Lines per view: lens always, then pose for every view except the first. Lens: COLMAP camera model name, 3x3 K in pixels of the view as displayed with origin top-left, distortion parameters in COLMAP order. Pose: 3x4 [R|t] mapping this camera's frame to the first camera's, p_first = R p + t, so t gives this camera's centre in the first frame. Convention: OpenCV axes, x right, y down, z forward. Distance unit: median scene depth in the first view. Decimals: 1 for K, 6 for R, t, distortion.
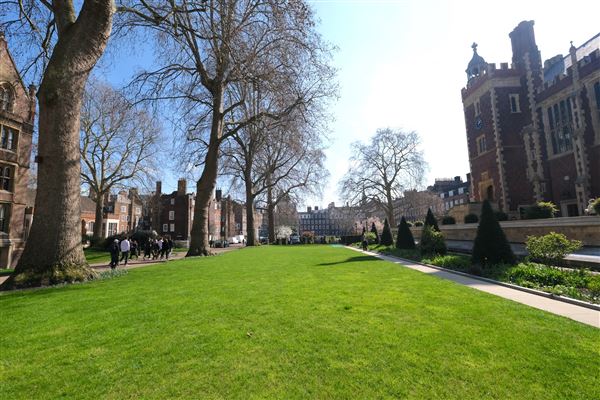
lens RADIAL K [[267.1, 0, 296.5], [0, 267.1, 200.8], [0, 0, 1]] dist [0.003486, 0.000476]
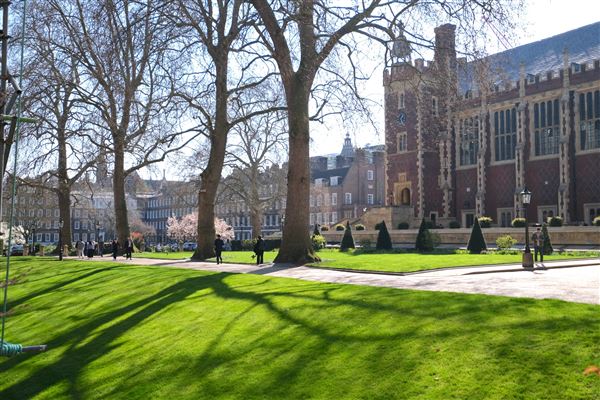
lens RADIAL K [[586.2, 0, 301.6], [0, 586.2, 201.0], [0, 0, 1]] dist [0.009694, 0.000000]
pose [[0.804619, 0.055880, 0.591156, -0.851589], [-0.087192, 0.995889, 0.024540, -0.034150], [-0.587354, -0.071289, 0.806184, -0.475891]]
